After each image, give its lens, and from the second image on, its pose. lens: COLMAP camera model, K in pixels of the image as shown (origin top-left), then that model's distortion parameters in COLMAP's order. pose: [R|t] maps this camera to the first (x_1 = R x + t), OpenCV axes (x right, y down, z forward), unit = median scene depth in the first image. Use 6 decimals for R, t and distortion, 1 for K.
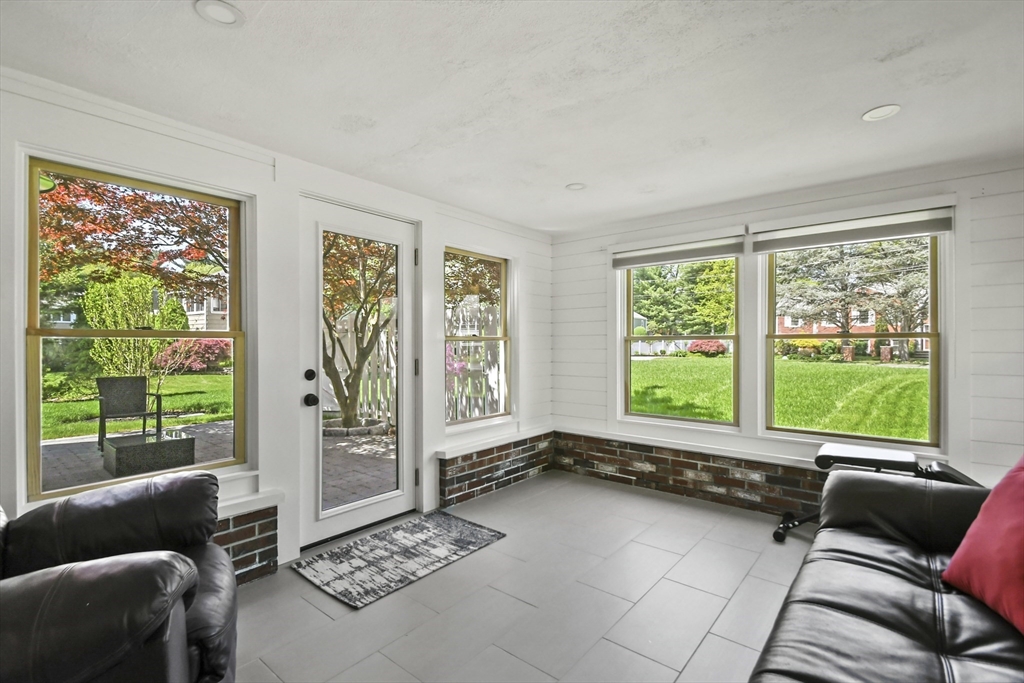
lens RADIAL K [[469.9, 0, 511.4], [0, 469.9, 342.8], [0, 0, 1]] dist [0.008301, -0.005306]
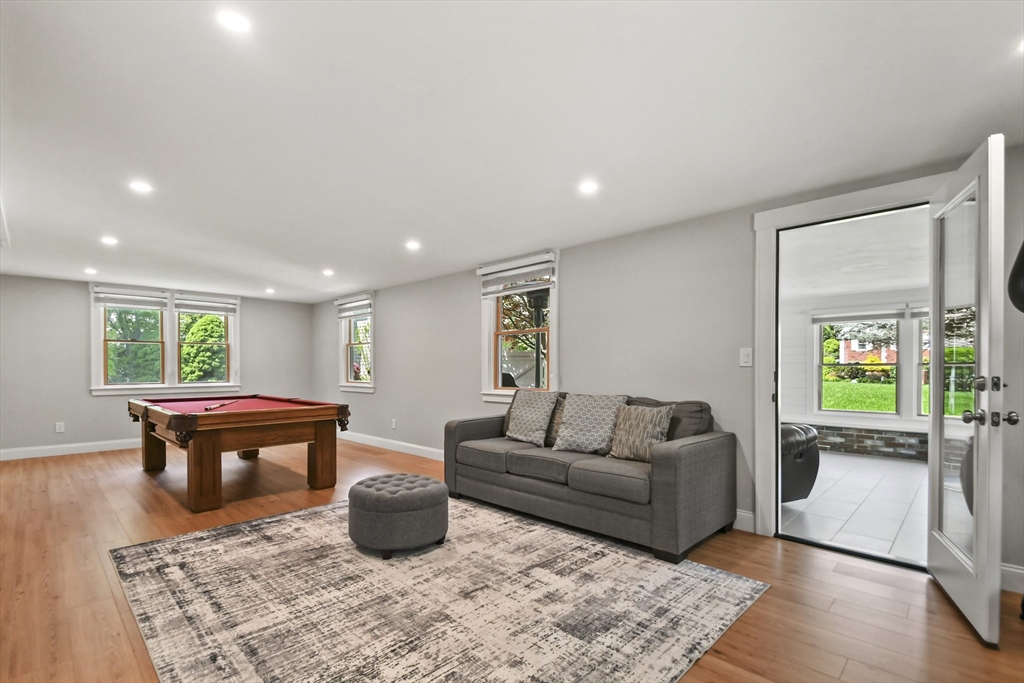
lens RADIAL K [[469.9, 0, 519.7], [0, 469.9, 370.9], [0, 0, 1]] dist [0.008301, -0.005306]
pose [[0.997218, -0.000384, -0.074545, -0.804270], [0.001050, 0.999960, 0.008892, -0.006643], [0.074539, -0.008946, 0.997178, -0.872296]]
